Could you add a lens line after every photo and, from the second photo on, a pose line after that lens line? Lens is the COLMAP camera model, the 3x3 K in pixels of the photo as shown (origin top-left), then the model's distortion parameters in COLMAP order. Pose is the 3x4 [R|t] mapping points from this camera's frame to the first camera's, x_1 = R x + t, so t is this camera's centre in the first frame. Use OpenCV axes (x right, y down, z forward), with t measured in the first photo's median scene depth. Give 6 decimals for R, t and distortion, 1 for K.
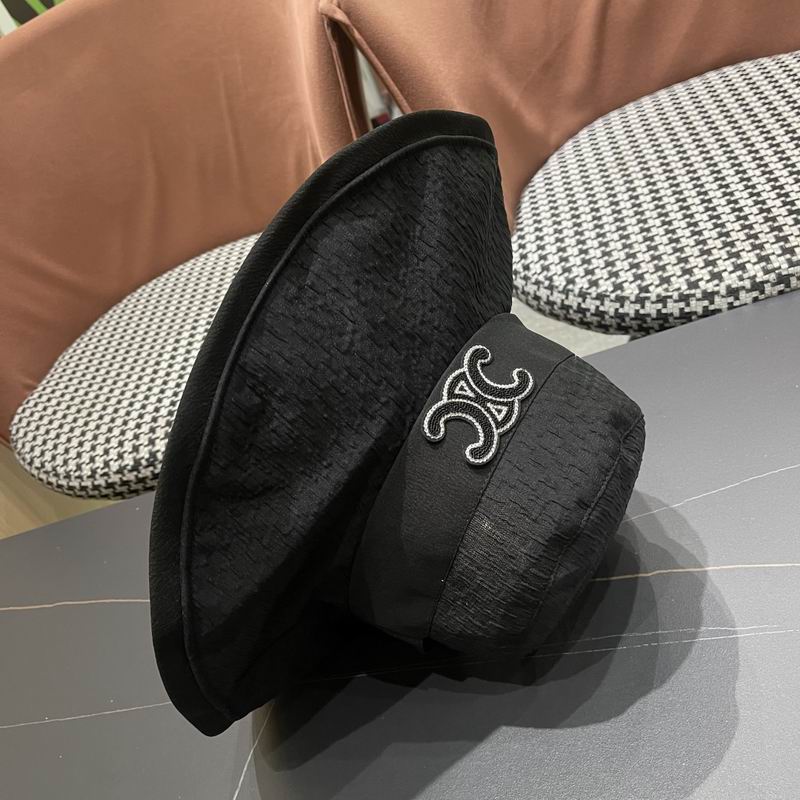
lens RADIAL K [[824.3, 0, 413.1], [0, 824.3, 414.1], [0, 0, 1]] dist [0.021191, 0.000000]
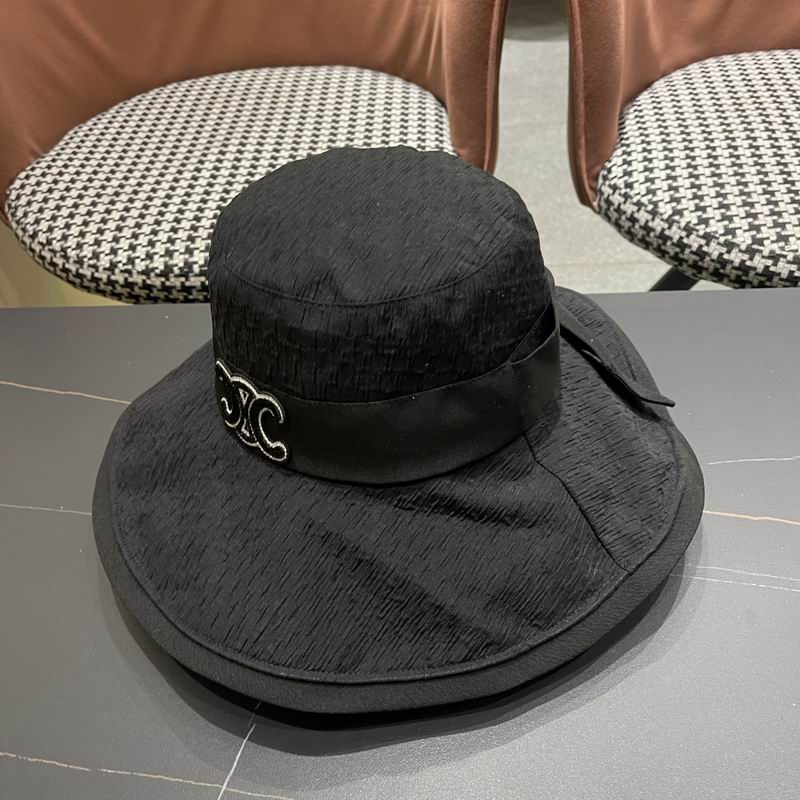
lens RADIAL K [[824.3, 0, 396.0], [0, 824.3, 411.6], [0, 0, 1]] dist [0.021191, 0.000000]
pose [[0.954803, 0.260311, 0.143488, -0.189823], [-0.273568, 0.958374, 0.081733, 0.068613], [-0.116239, -0.117292, 0.986271, 0.057770]]
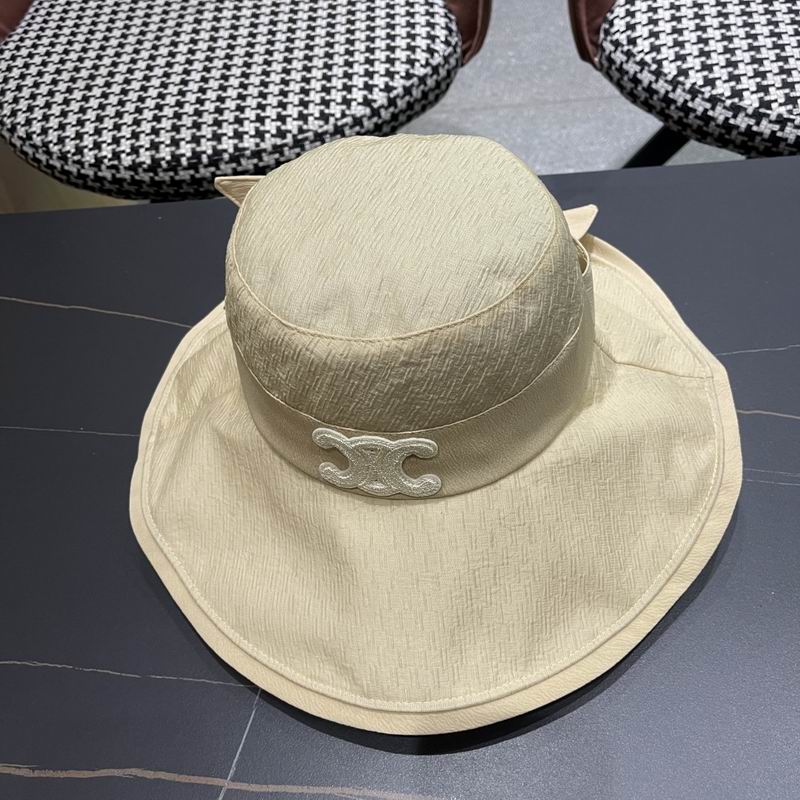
lens RADIAL K [[824.3, 0, 398.5], [0, 824.3, 408.6], [0, 0, 1]] dist [0.021191, 0.000000]
pose [[0.967745, 0.174847, 0.181378, -0.203167], [-0.221368, 0.933866, 0.280873, -0.001873], [-0.120273, -0.311965, 0.942450, 0.055465]]
